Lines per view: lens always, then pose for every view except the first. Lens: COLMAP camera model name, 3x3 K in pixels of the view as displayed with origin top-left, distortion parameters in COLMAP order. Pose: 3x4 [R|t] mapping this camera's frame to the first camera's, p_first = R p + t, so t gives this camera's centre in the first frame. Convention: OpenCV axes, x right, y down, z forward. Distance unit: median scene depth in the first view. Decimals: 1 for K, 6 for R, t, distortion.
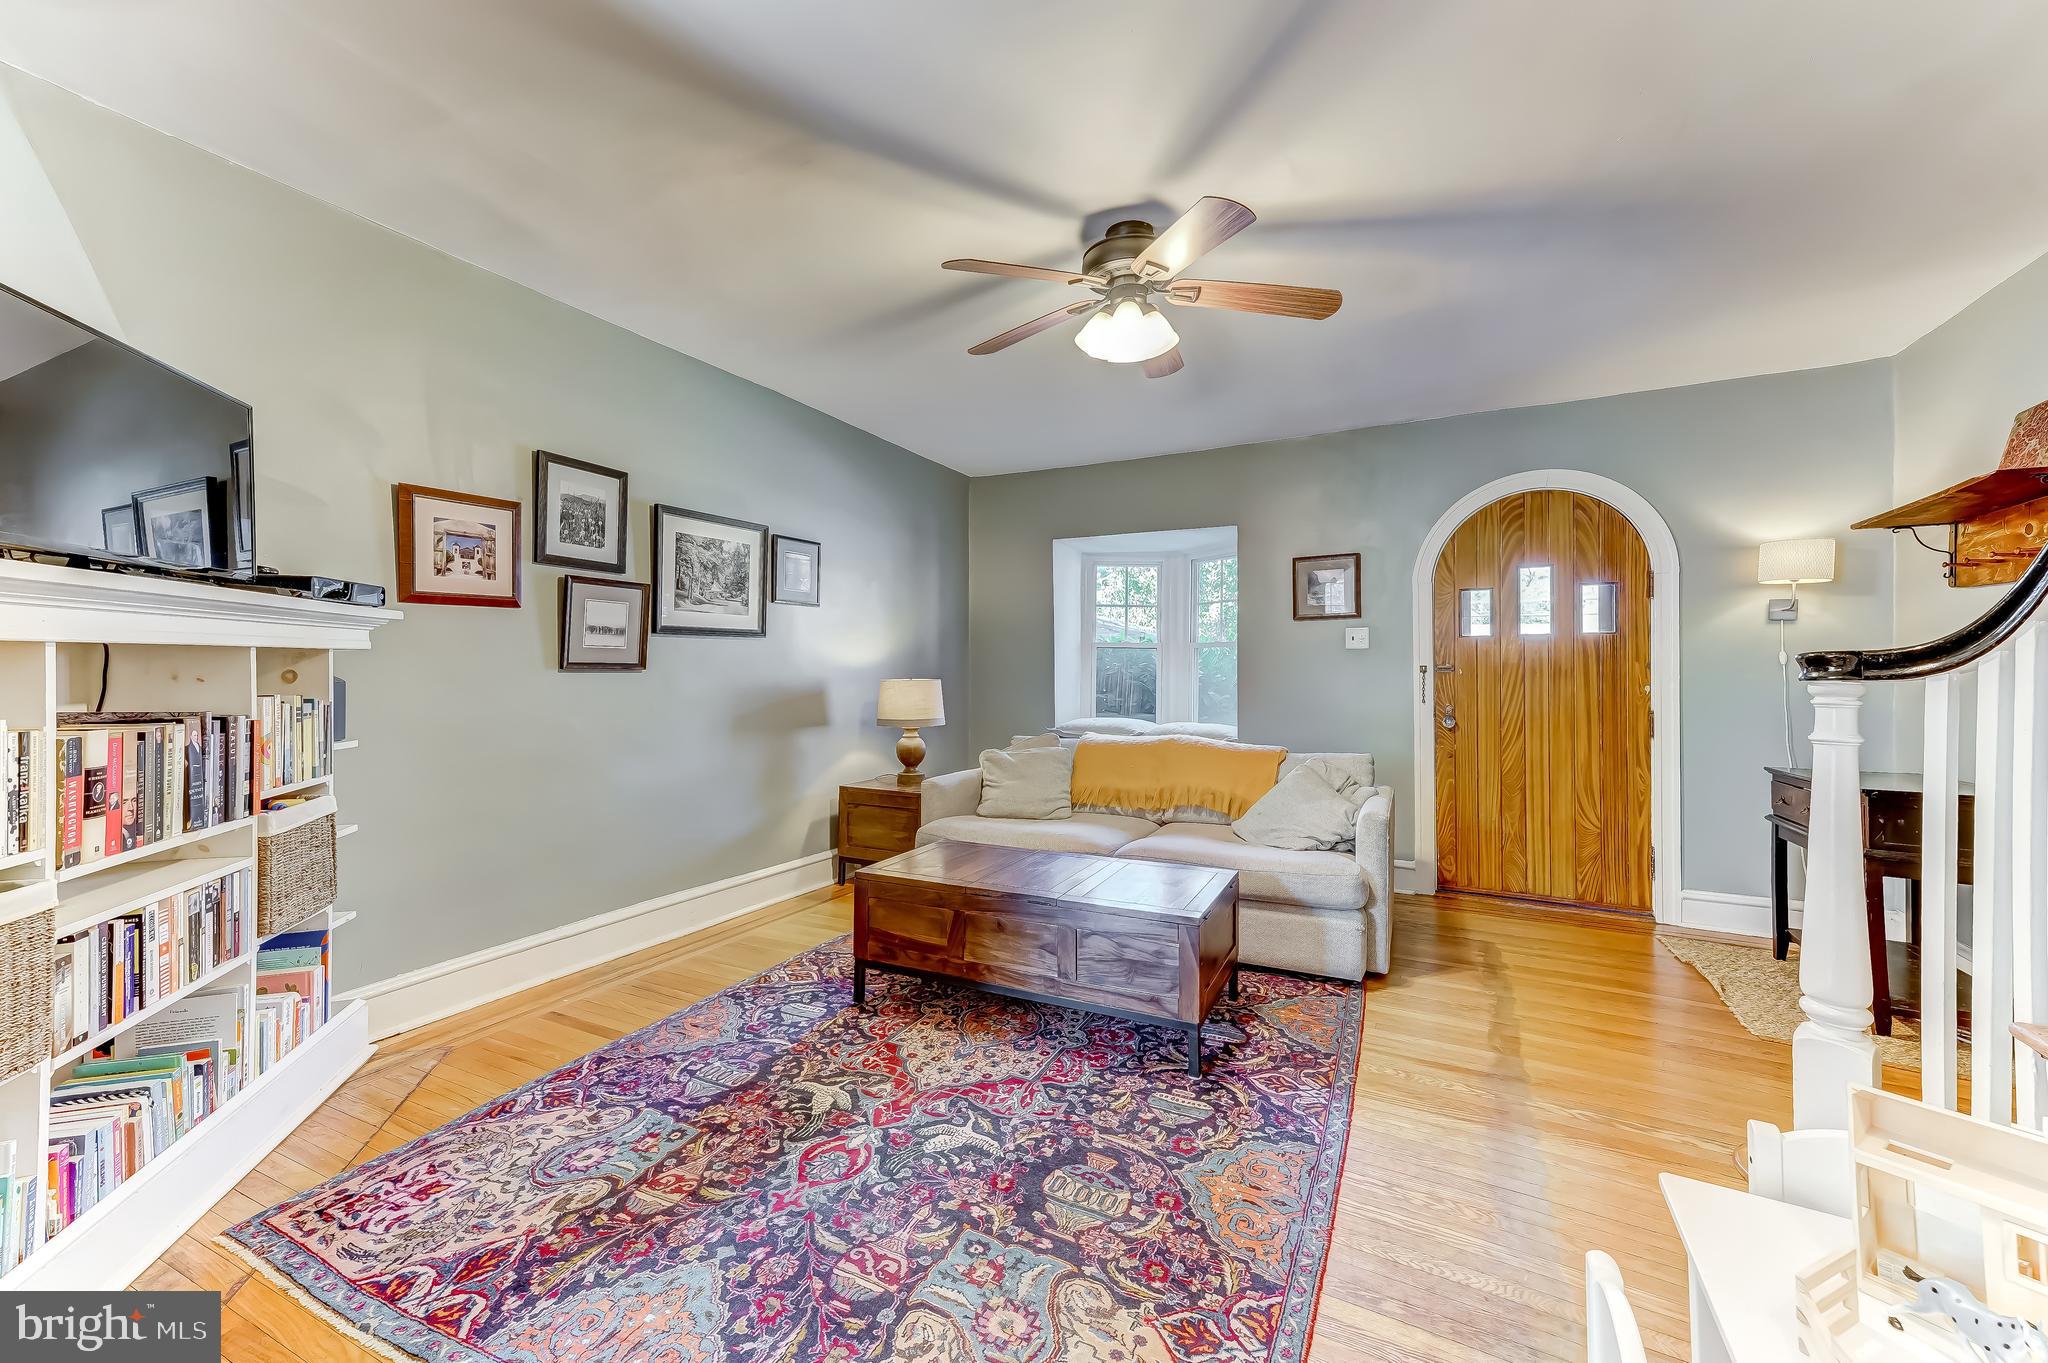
lens RADIAL K [[821.4, 0, 1030.1], [0, 821.4, 664.8], [0, 0, 1]] dist [0.025081, 0.000706]
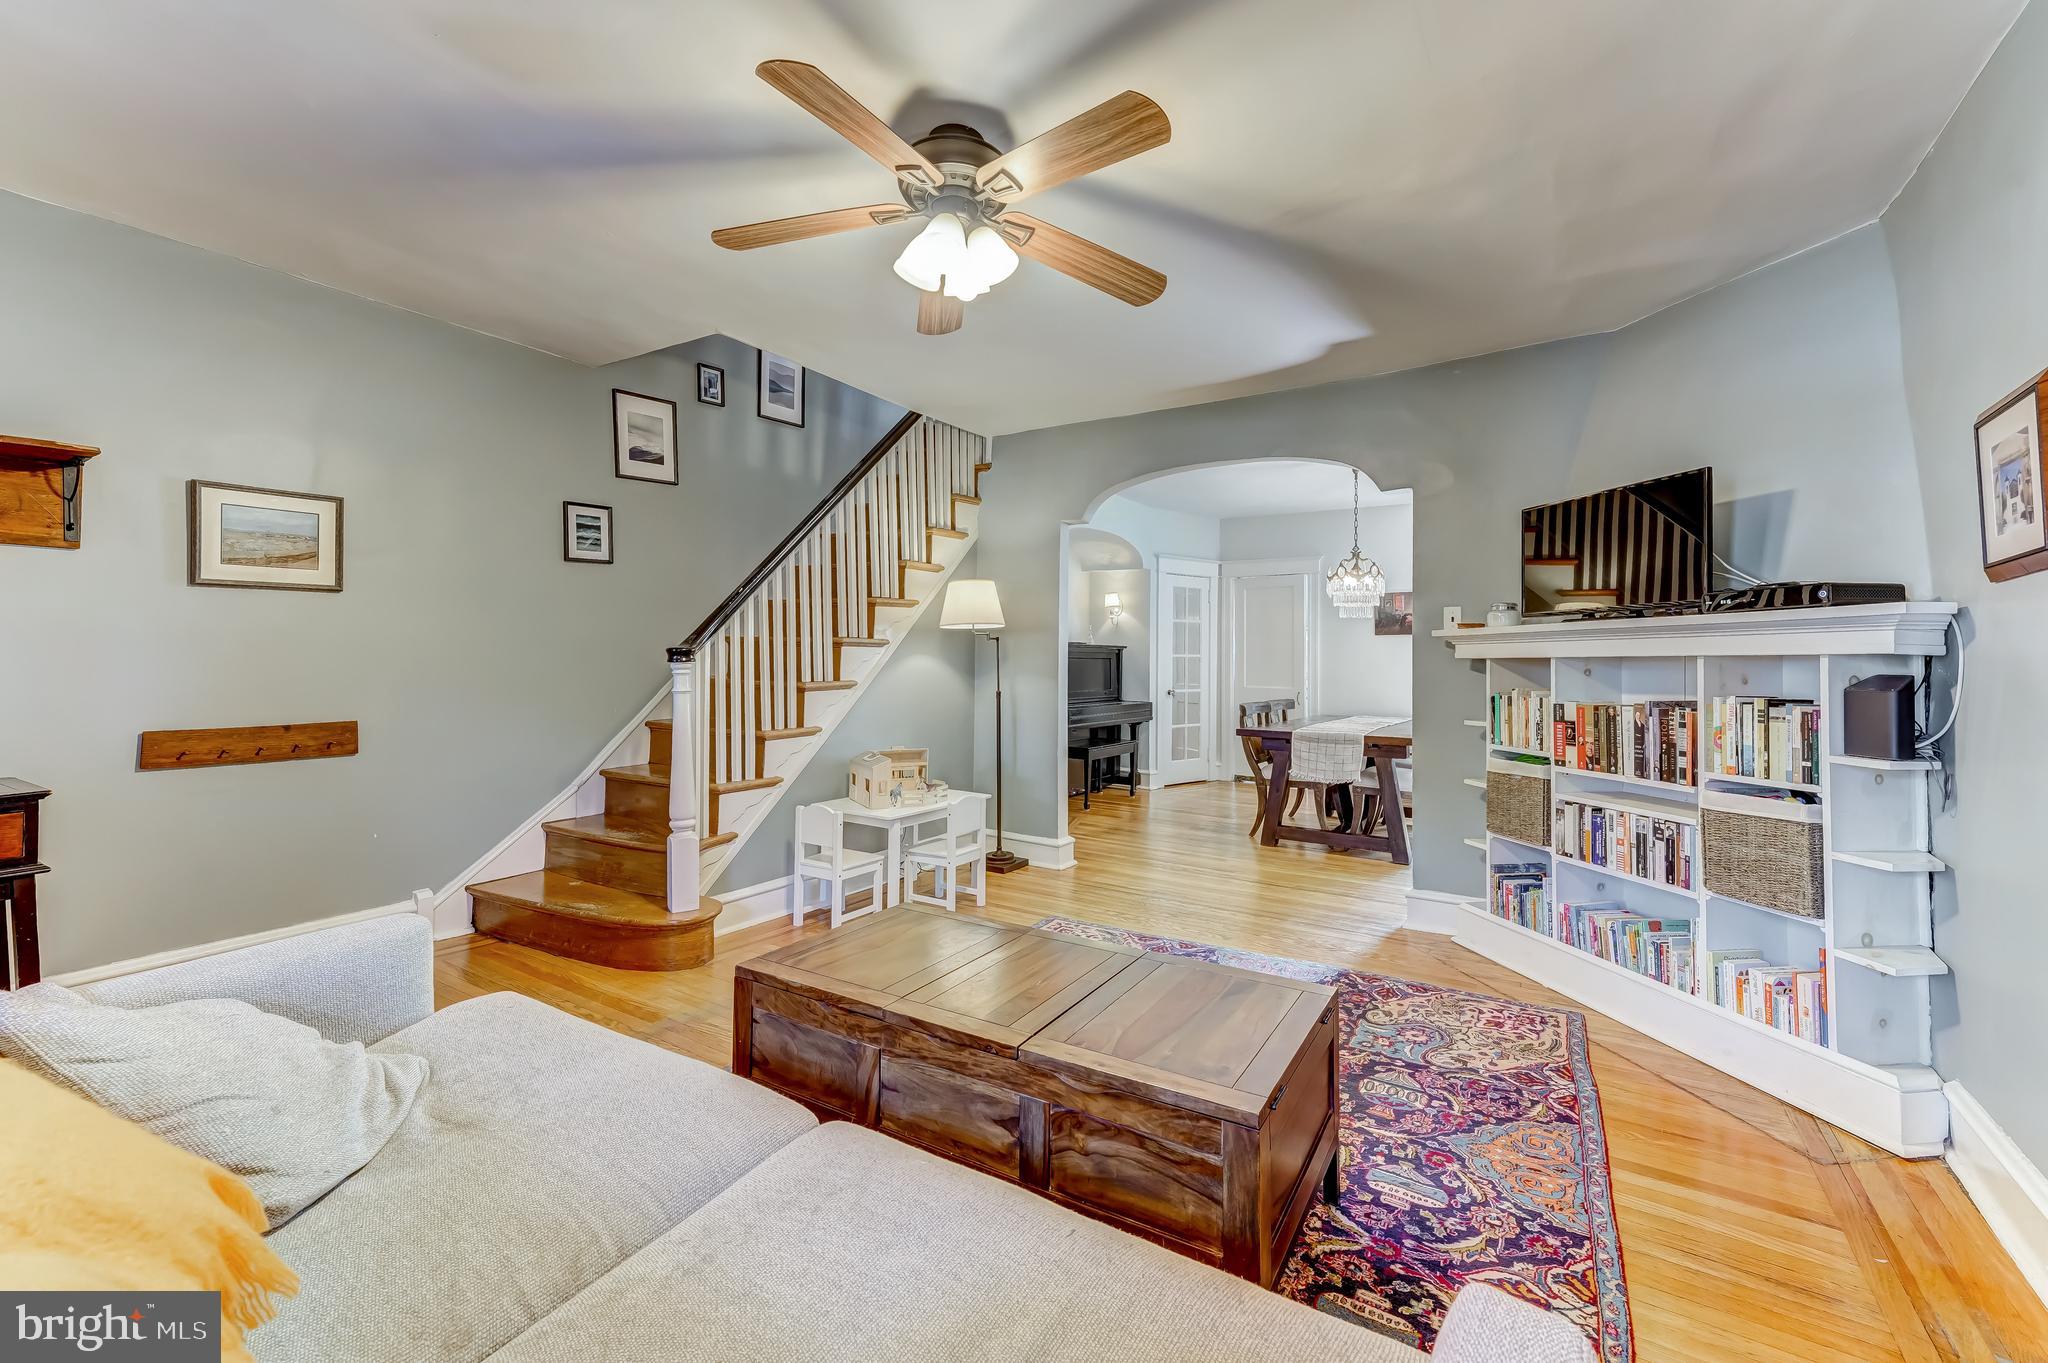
lens RADIAL K [[821.4, 0, 1064.0], [0, 821.4, 646.4], [0, 0, 1]] dist [0.025081, 0.000706]
pose [[-0.996764, -0.000833, 0.080383, -0.049882], [-0.002842, 0.999686, -0.024885, 0.000809], [-0.080337, -0.025033, -0.996453, 1.591755]]
